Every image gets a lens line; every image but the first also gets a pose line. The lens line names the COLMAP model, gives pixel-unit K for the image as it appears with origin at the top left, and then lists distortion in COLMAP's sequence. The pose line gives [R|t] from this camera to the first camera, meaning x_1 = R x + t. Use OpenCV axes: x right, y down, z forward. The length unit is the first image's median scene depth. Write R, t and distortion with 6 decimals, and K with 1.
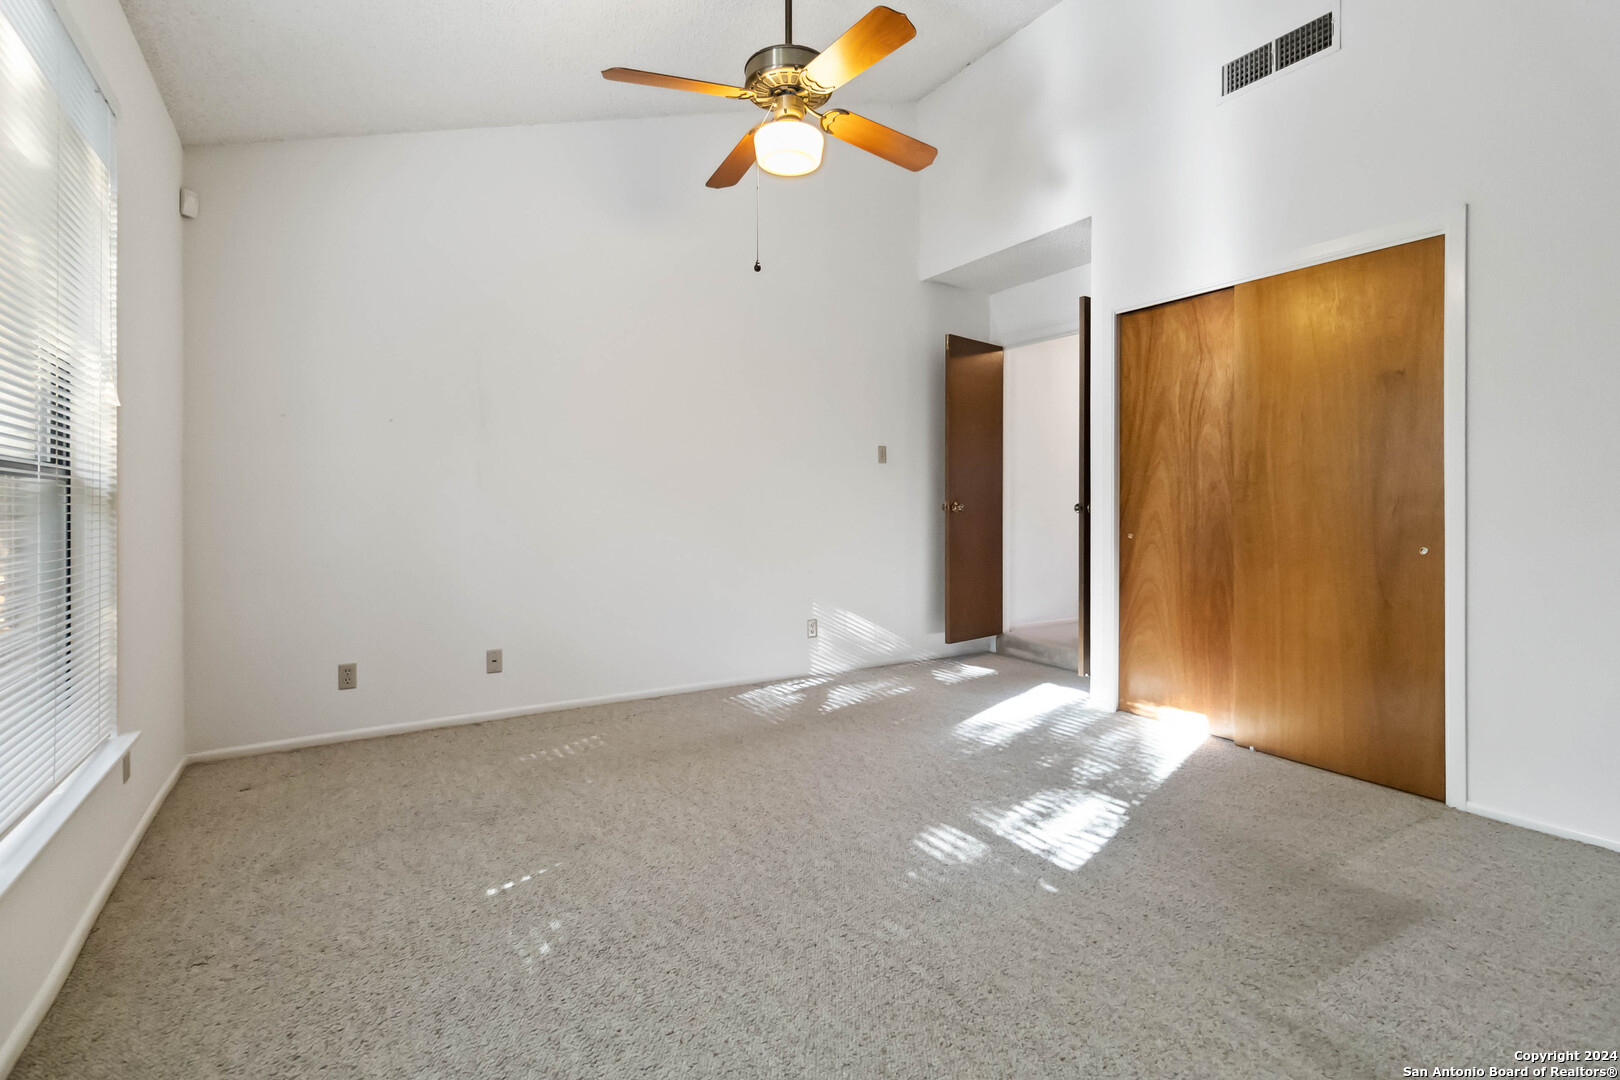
lens RADIAL K [[764.6, 0, 822.9], [0, 764.6, 512.4], [0, 0, 1]] dist [-0.003788, 0.009599]
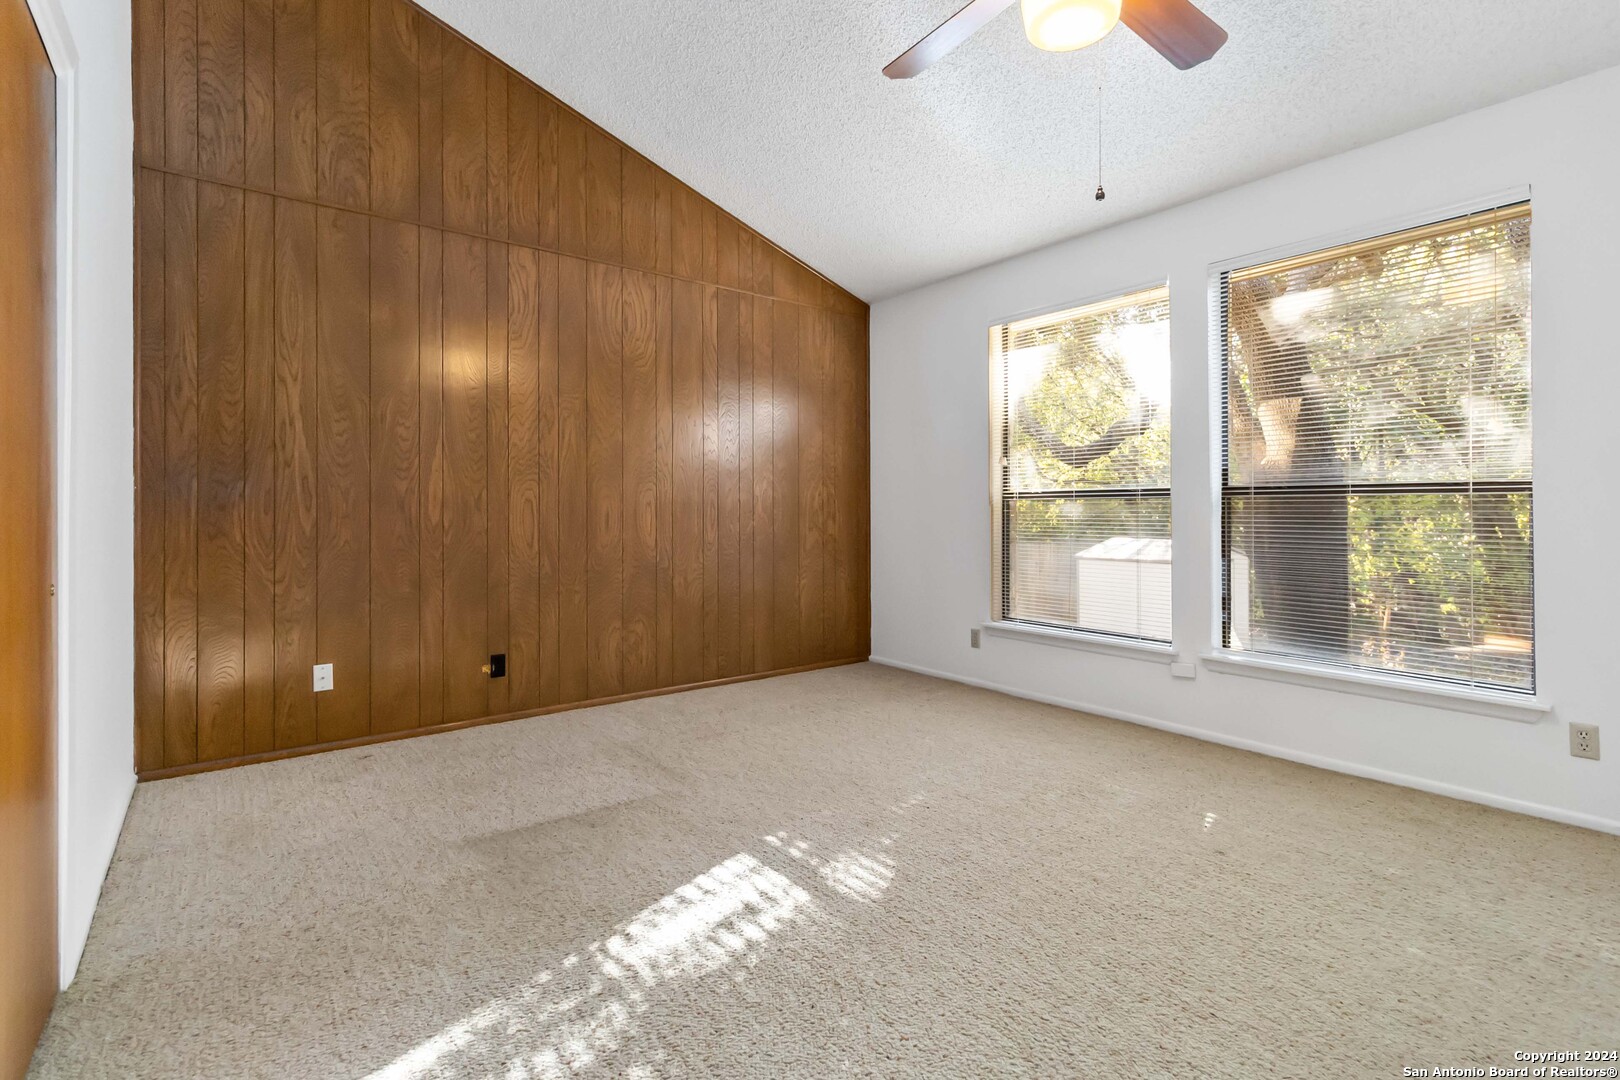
lens RADIAL K [[764.6, 0, 822.9], [0, 764.6, 512.4], [0, 0, 1]] dist [-0.003788, 0.009599]
pose [[-0.995063, 0.006810, -0.099011, 0.282535], [0.005819, 0.999930, 0.010295, -0.020428], [0.099075, 0.009668, -0.995033, 1.864406]]
